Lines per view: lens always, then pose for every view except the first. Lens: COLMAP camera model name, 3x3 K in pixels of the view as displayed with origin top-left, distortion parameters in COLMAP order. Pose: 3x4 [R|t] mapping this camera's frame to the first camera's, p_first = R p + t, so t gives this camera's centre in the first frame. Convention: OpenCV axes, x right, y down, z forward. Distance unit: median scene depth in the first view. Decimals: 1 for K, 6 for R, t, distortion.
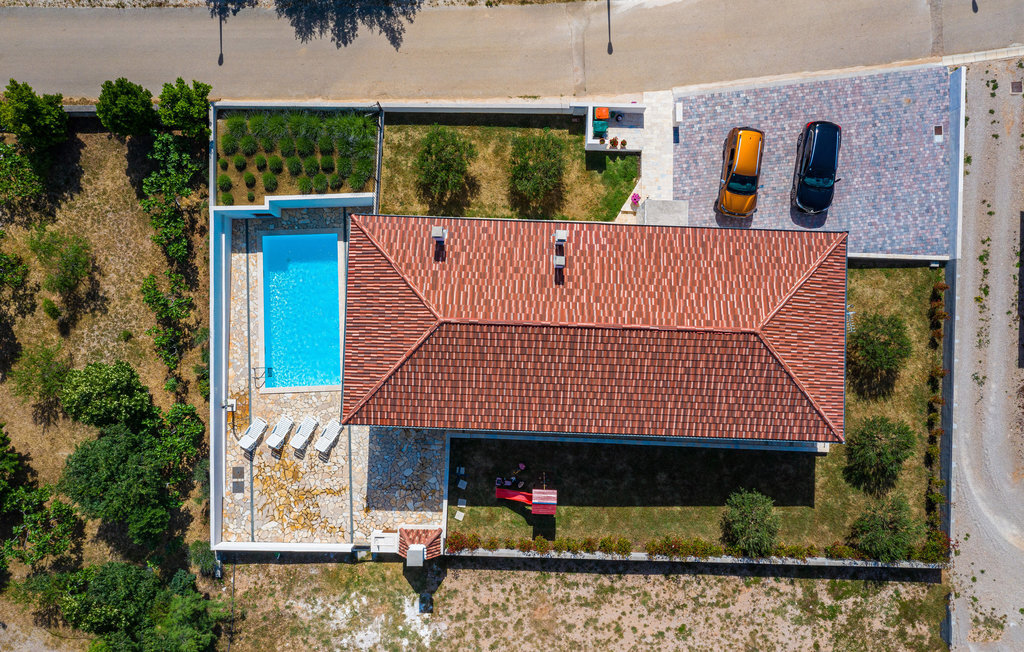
lens RADIAL K [[812.7, 0, 512.0], [0, 812.7, 326.0], [0, 0, 1]] dist [0.003317, 0.005431]
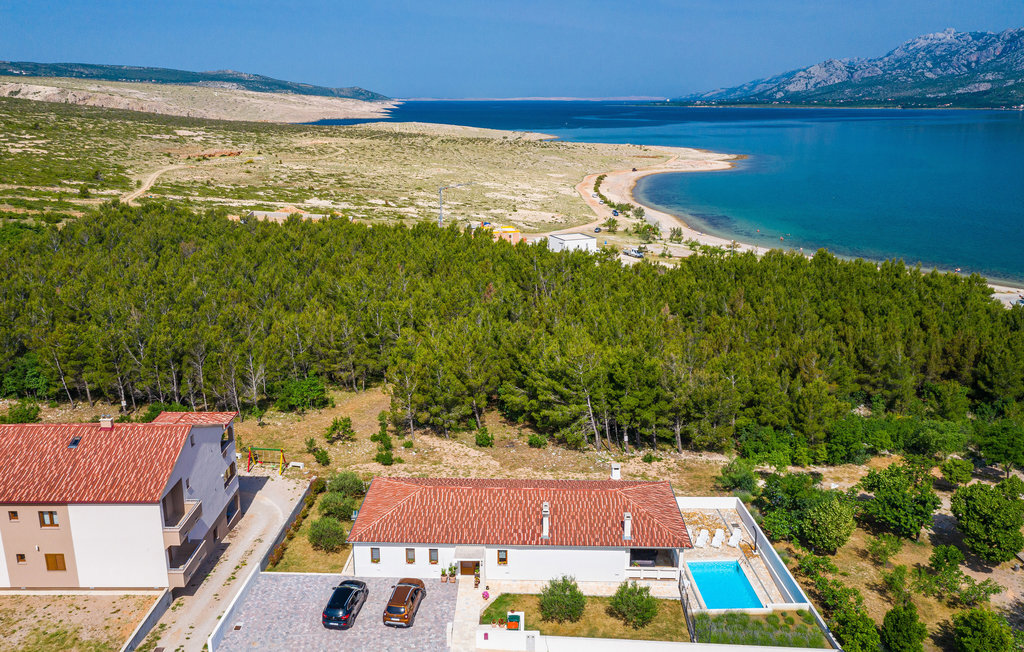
lens RADIAL K [[812.7, 0, 512.0], [0, 812.7, 326.0], [0, 0, 1]] dist [0.003317, 0.005431]
pose [[-0.999954, -0.001010, -0.009584, 0.133727], [-0.009121, -0.222105, 0.974980, -1.457898], [-0.003113, 0.975022, 0.222086, 0.309050]]
